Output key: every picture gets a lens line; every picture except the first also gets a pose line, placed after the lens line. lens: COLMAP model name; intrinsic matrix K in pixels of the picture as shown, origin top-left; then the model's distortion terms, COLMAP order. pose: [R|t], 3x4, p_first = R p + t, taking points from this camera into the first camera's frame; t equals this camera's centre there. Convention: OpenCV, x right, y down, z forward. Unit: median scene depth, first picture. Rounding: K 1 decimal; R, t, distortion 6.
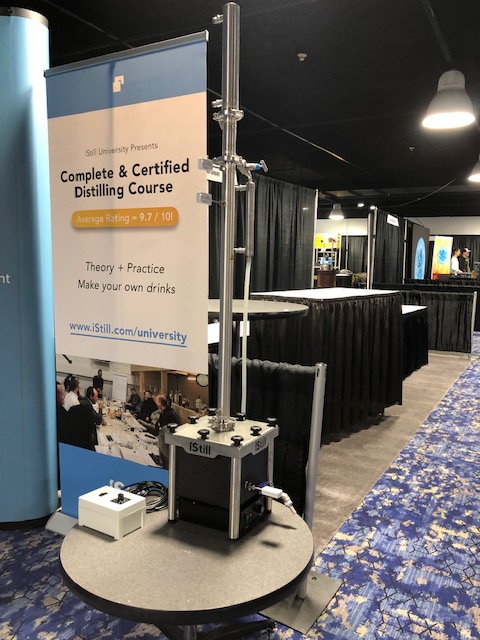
lens RADIAL K [[502.7, 0, 240.0], [0, 502.7, 320.0], [0, 0, 1]] dist [0.006648, 0.003698]
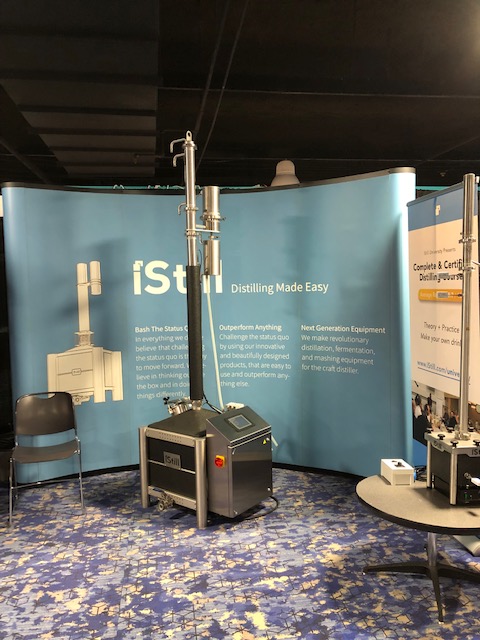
lens RADIAL K [[502.7, 0, 240.0], [0, 502.7, 320.0], [0, 0, 1]] dist [0.006648, 0.003698]
pose [[0.598710, 0.010684, -0.800895, 0.606826], [-0.046078, 0.998715, -0.021122, -0.064740], [0.799639, 0.049549, 0.598433, -0.382846]]
